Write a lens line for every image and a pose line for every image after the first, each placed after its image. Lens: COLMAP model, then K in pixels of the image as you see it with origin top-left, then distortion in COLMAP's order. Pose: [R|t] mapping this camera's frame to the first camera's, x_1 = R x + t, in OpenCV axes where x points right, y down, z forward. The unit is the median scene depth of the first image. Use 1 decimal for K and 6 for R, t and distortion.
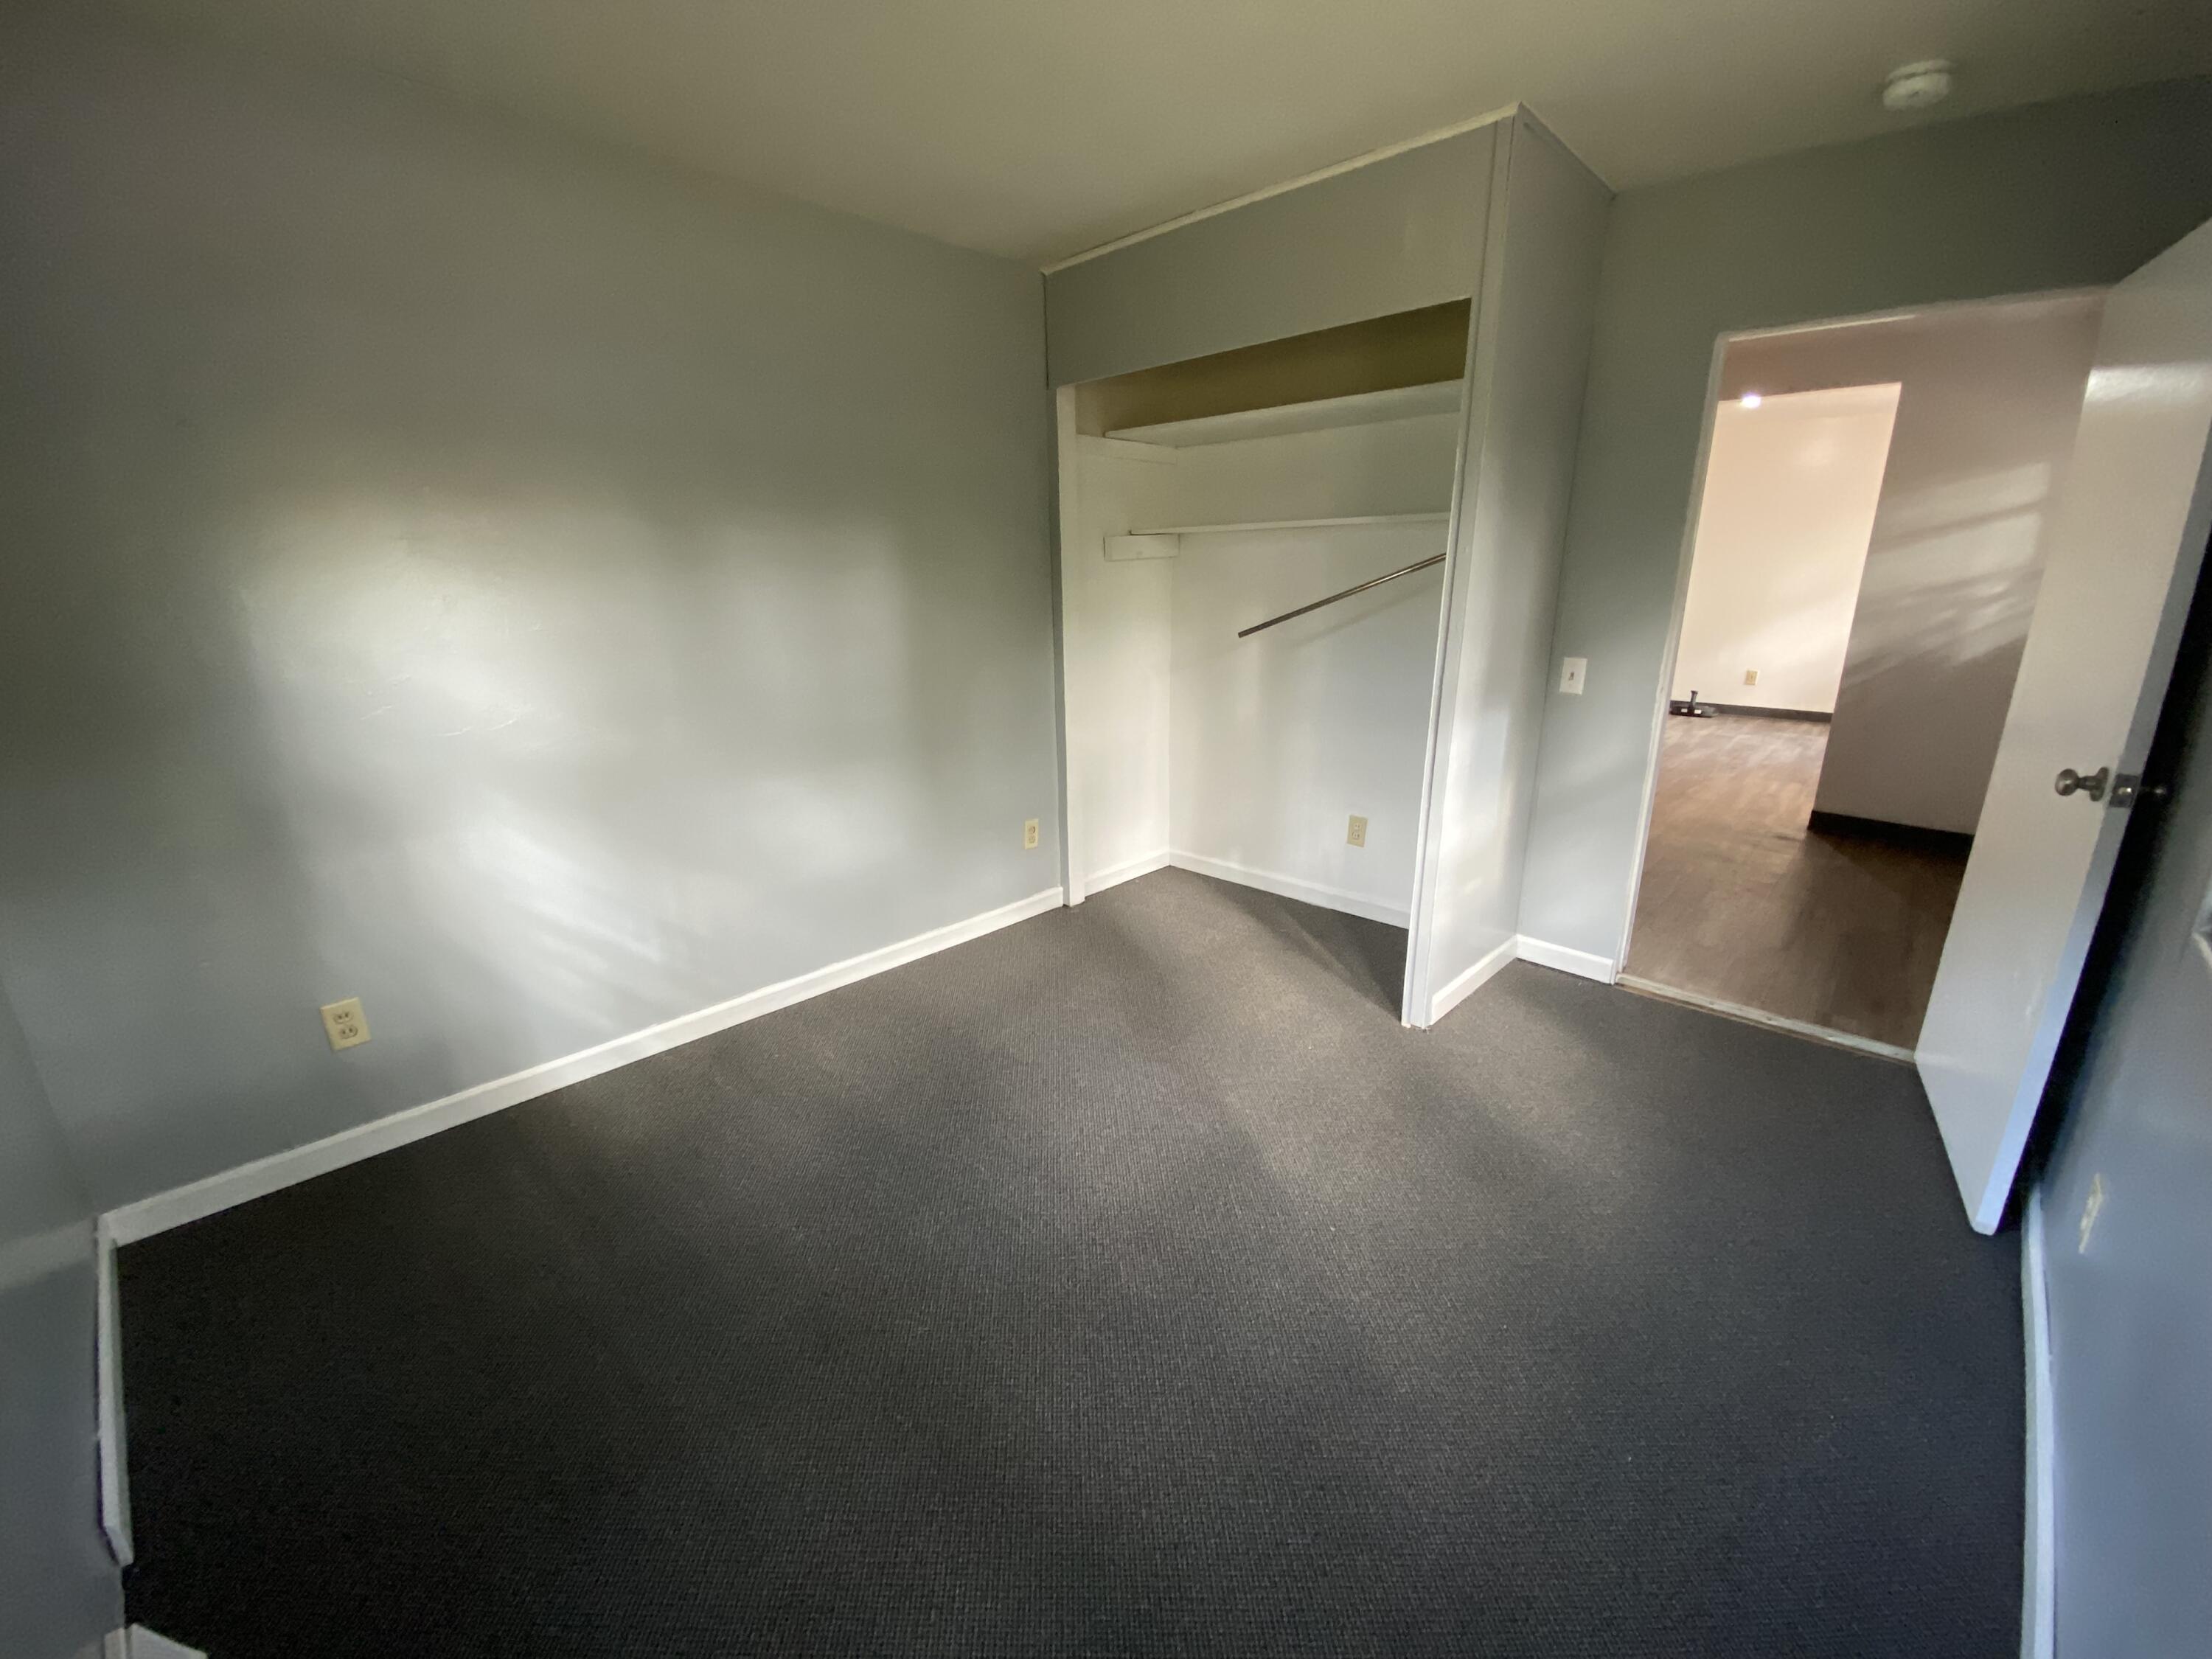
lens RADIAL K [[893.9, 0, 1106.0], [0, 893.9, 829.5], [0, 0, 1]] dist [0.022837, -0.022090]
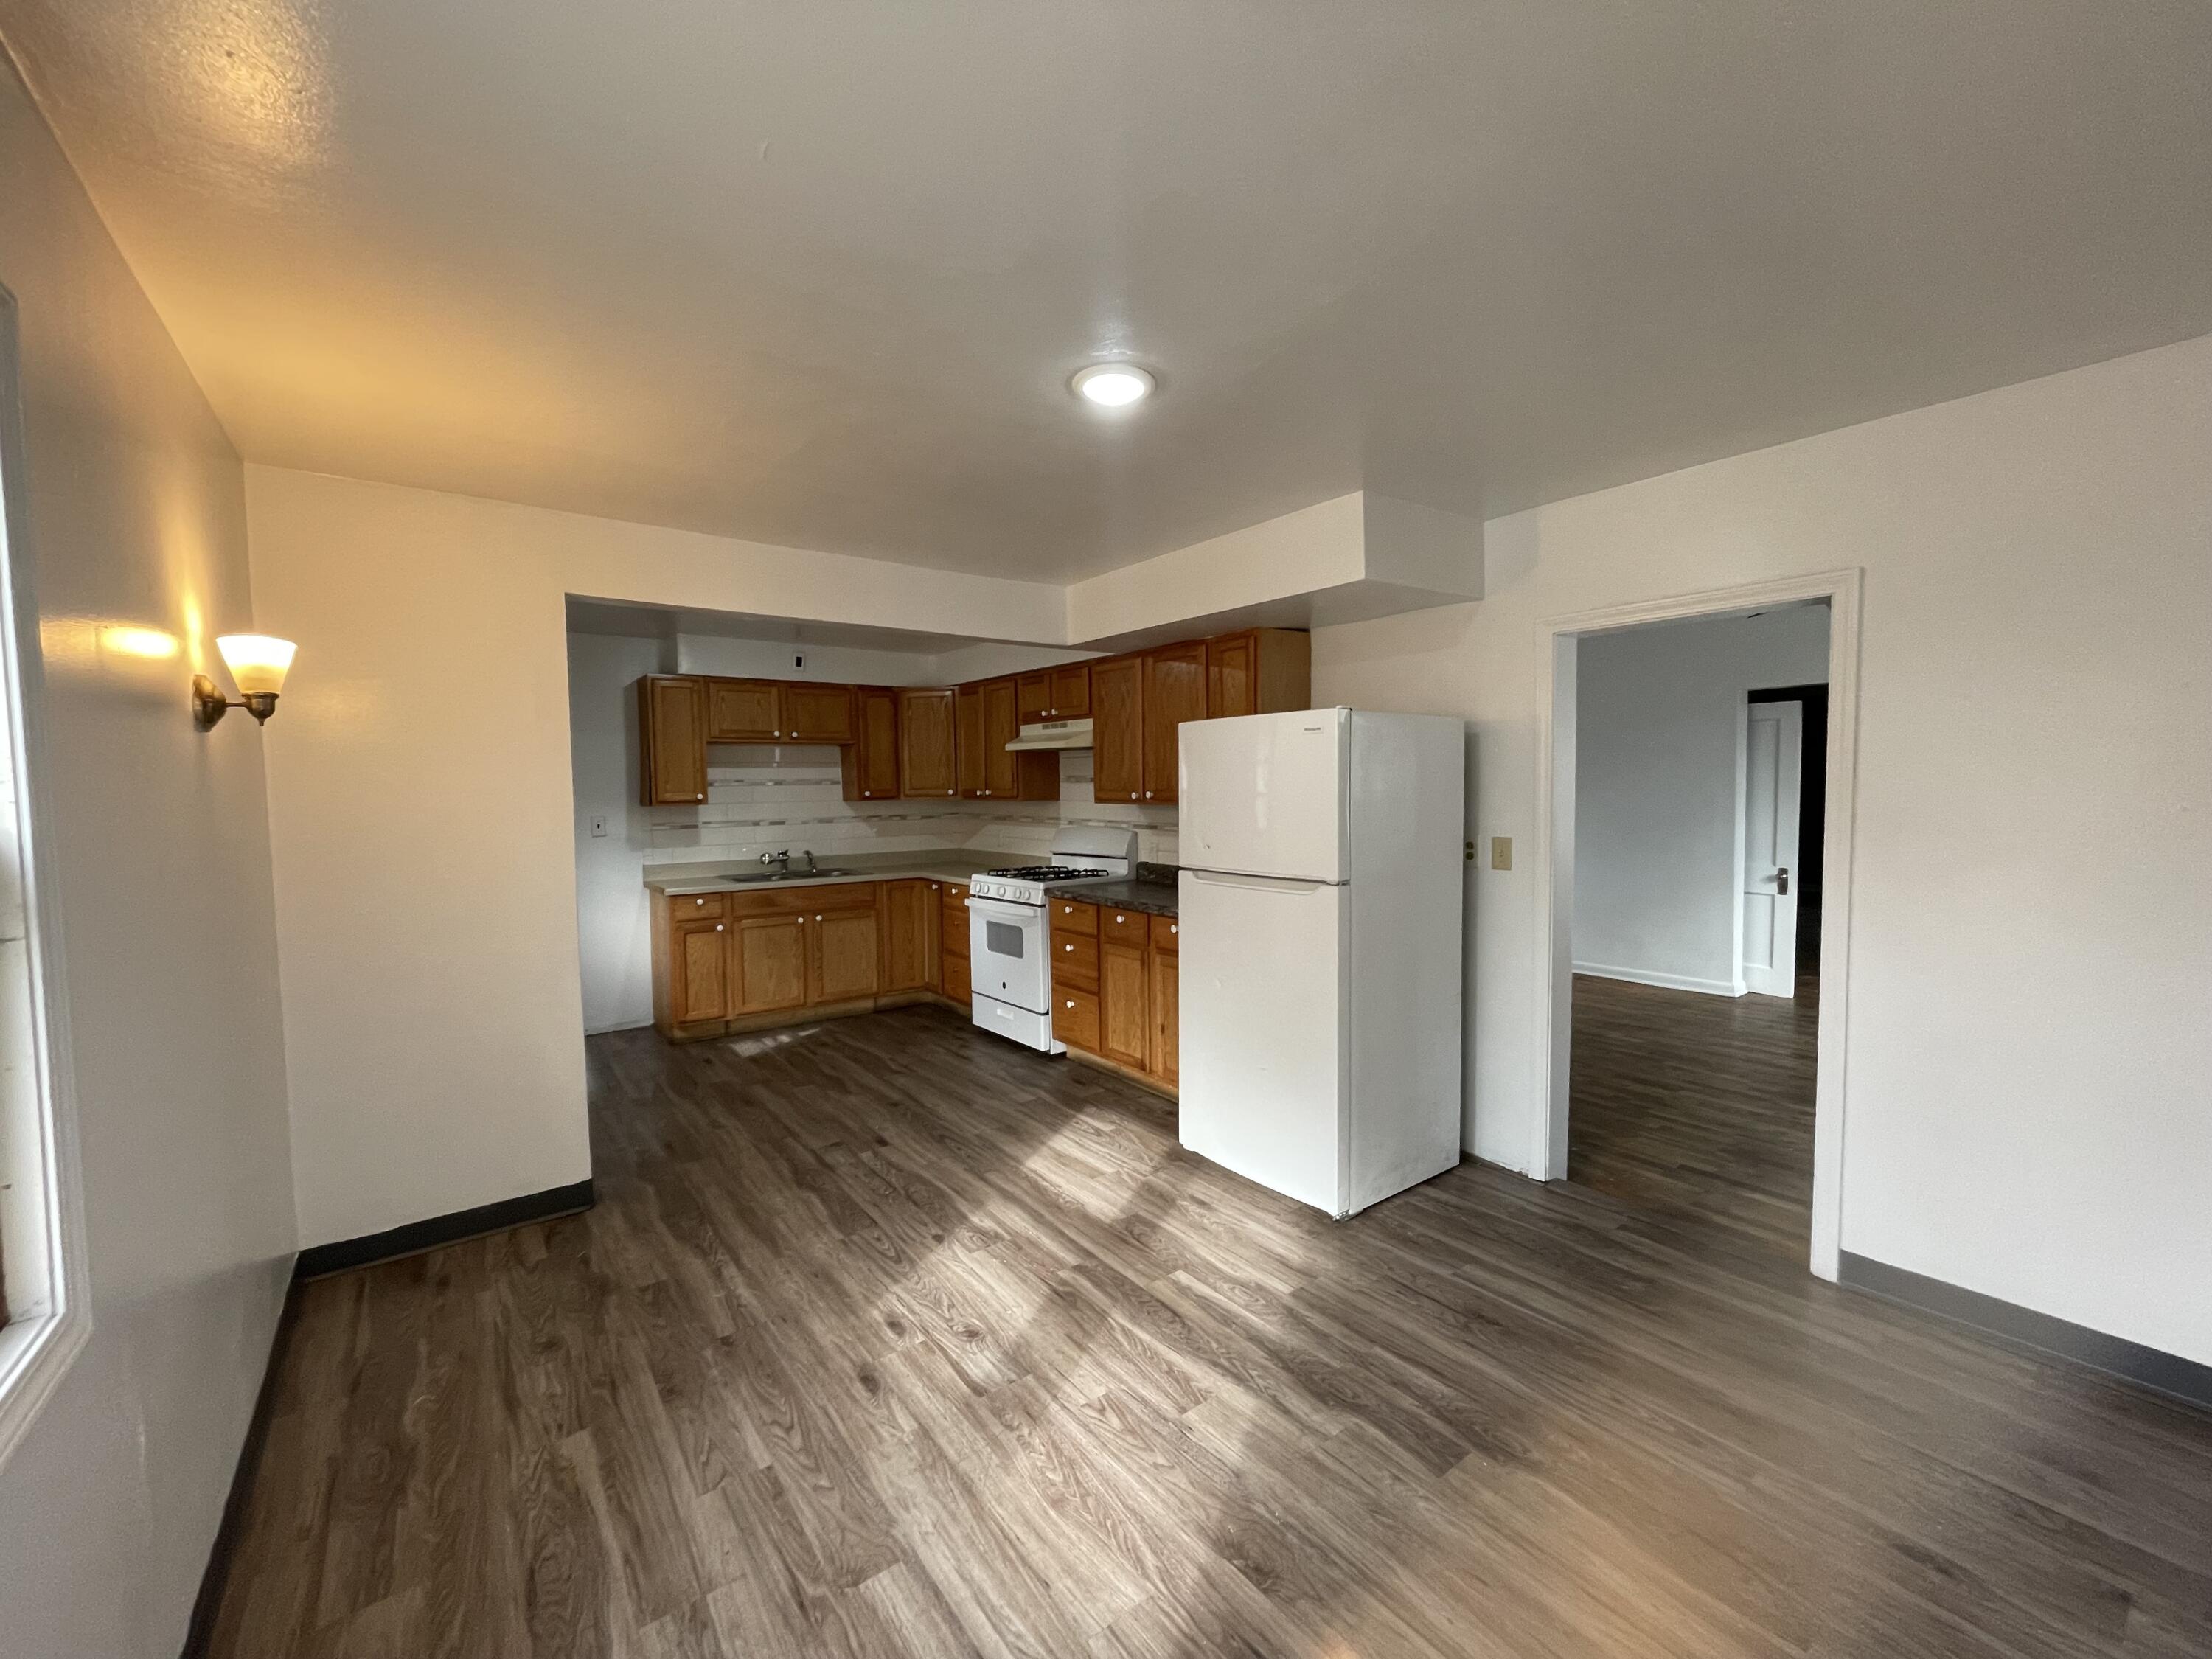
lens RADIAL K [[896.7, 0, 1105.0], [0, 896.7, 828.4], [0, 0, 1]] dist [-0.000458, -0.000447]
pose [[-0.180855, 0.061006, -0.981616, 1.091422], [-0.263078, 0.958705, 0.108052, -0.360152], [0.947672, 0.277783, -0.157337, 1.121045]]
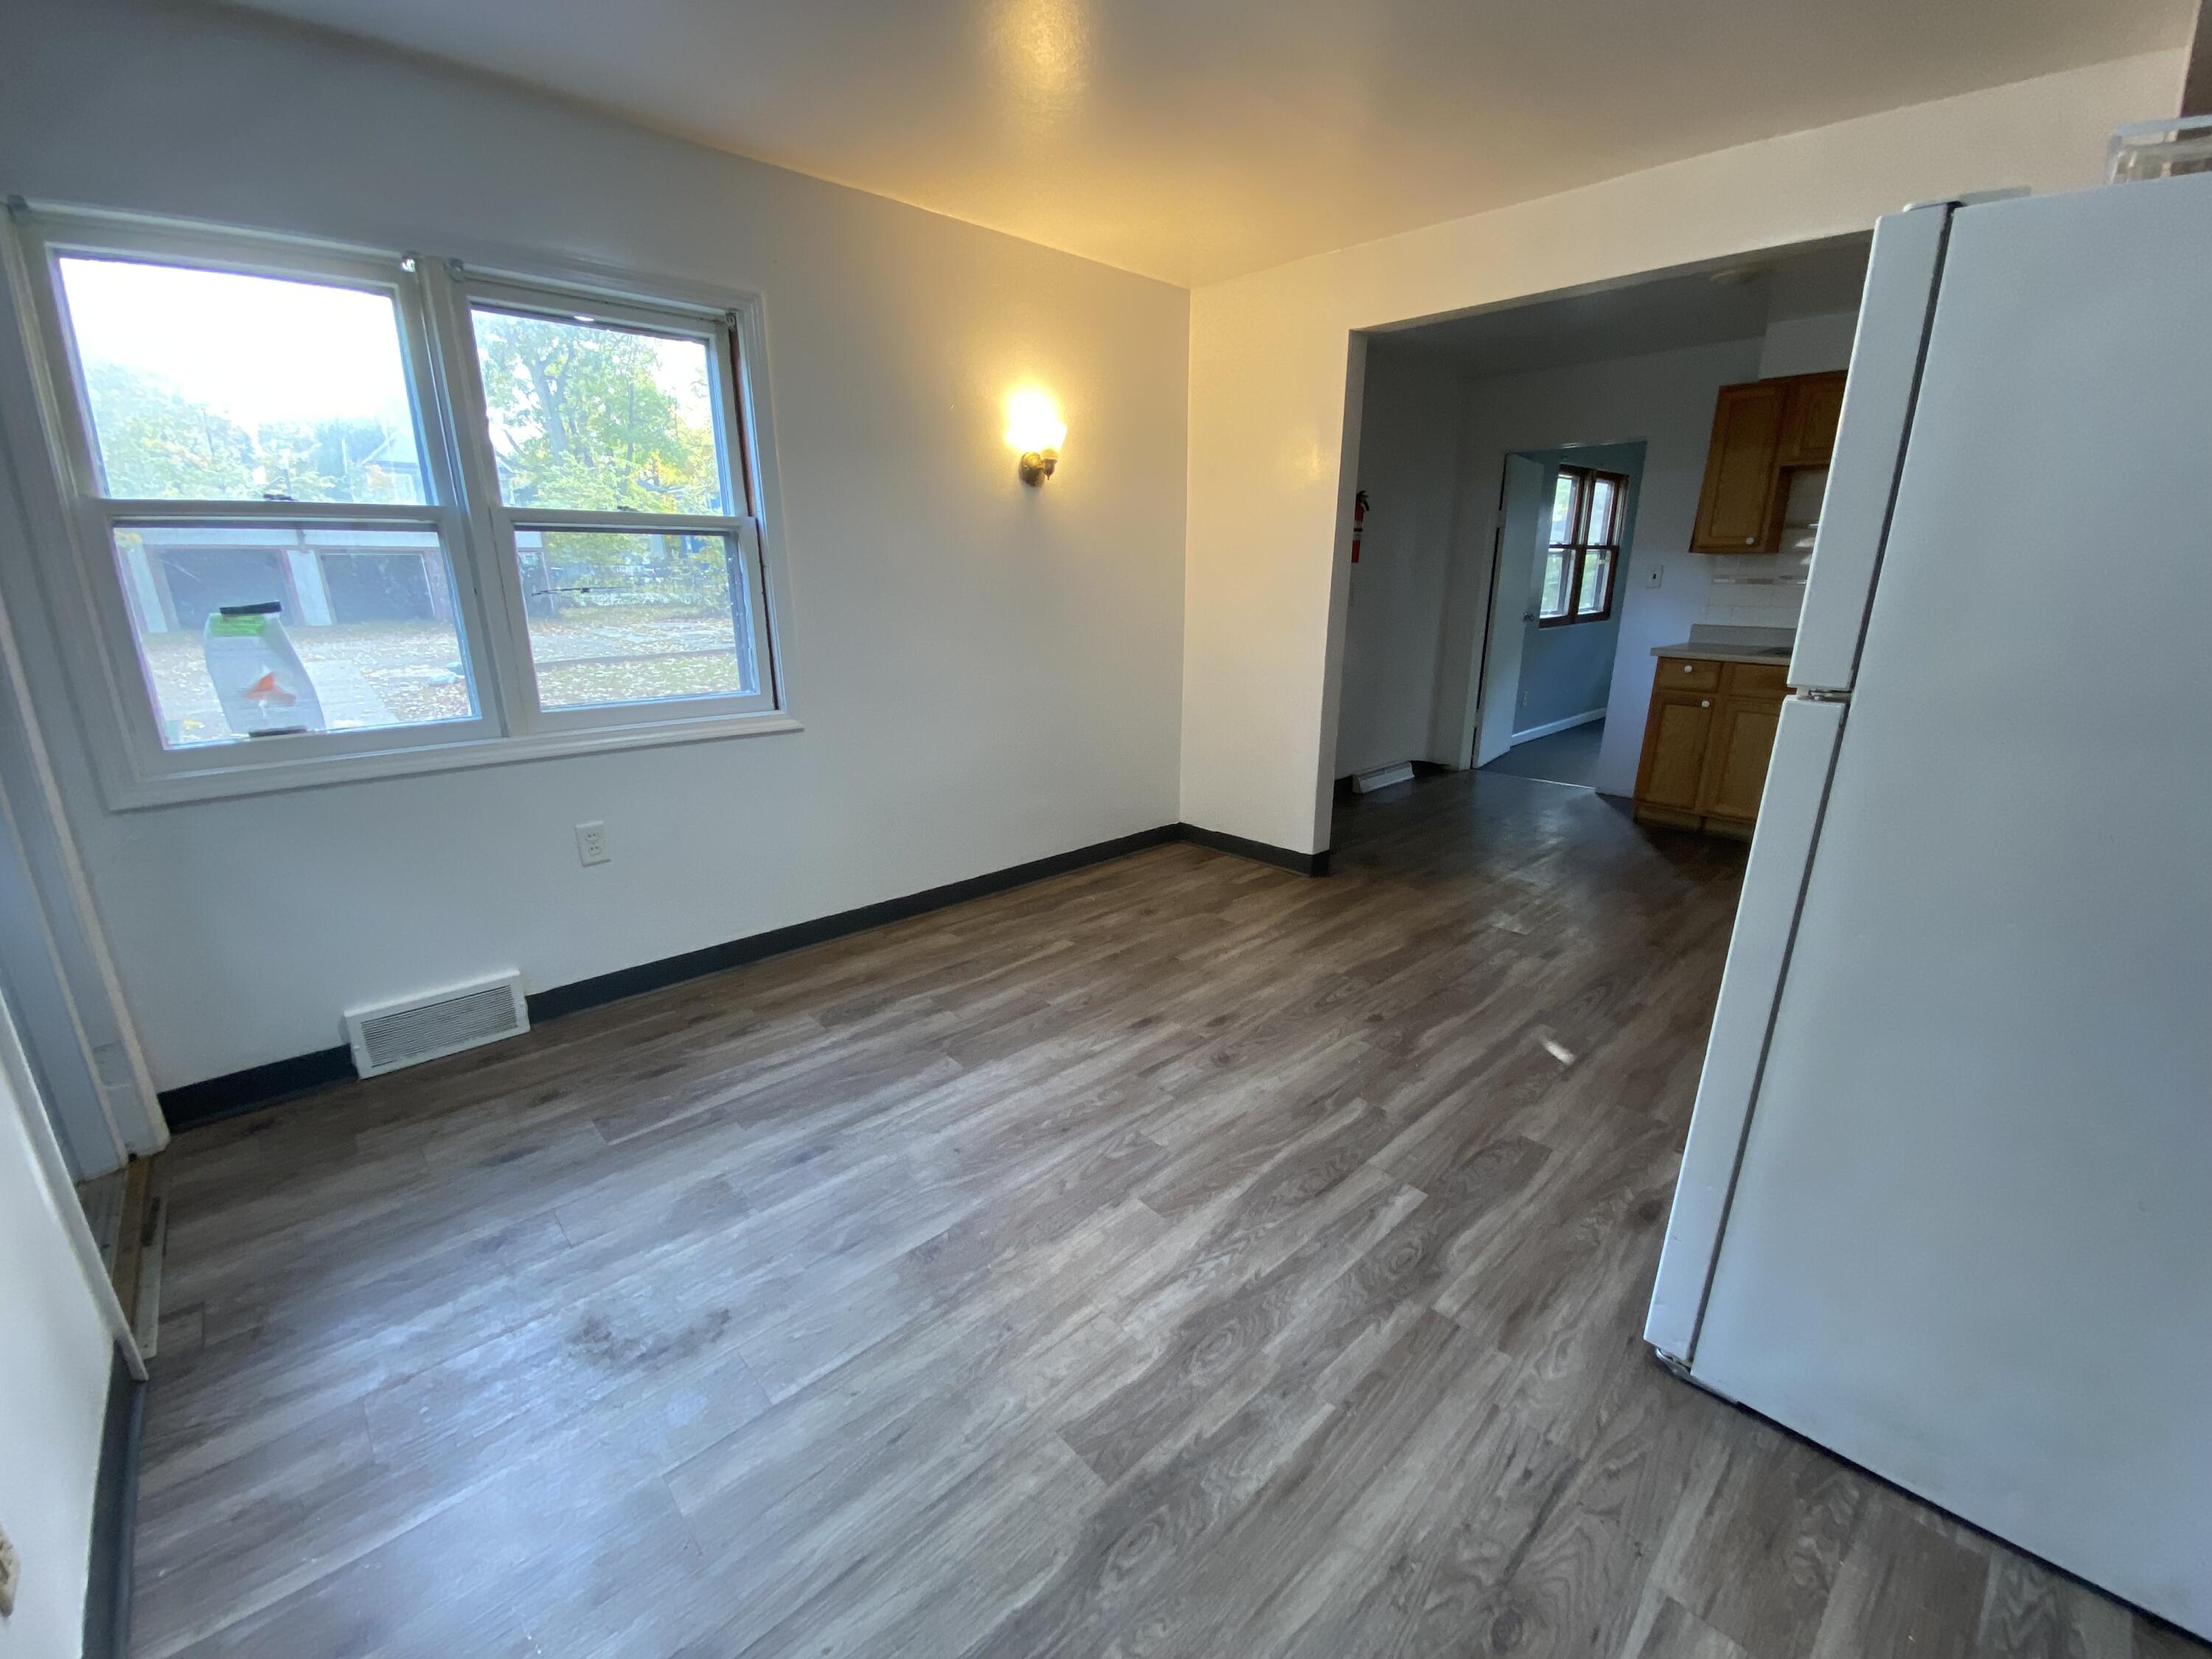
lens RADIAL K [[890.5, 0, 1096.3], [0, 890.5, 830.5], [0, 0, 1]] dist [0.046400, -0.036838]
pose [[-0.997013, -0.013066, 0.076122, 0.746445], [0.029899, 0.843453, 0.536371, -0.395469], [-0.071214, 0.537045, -0.840542, 1.359962]]
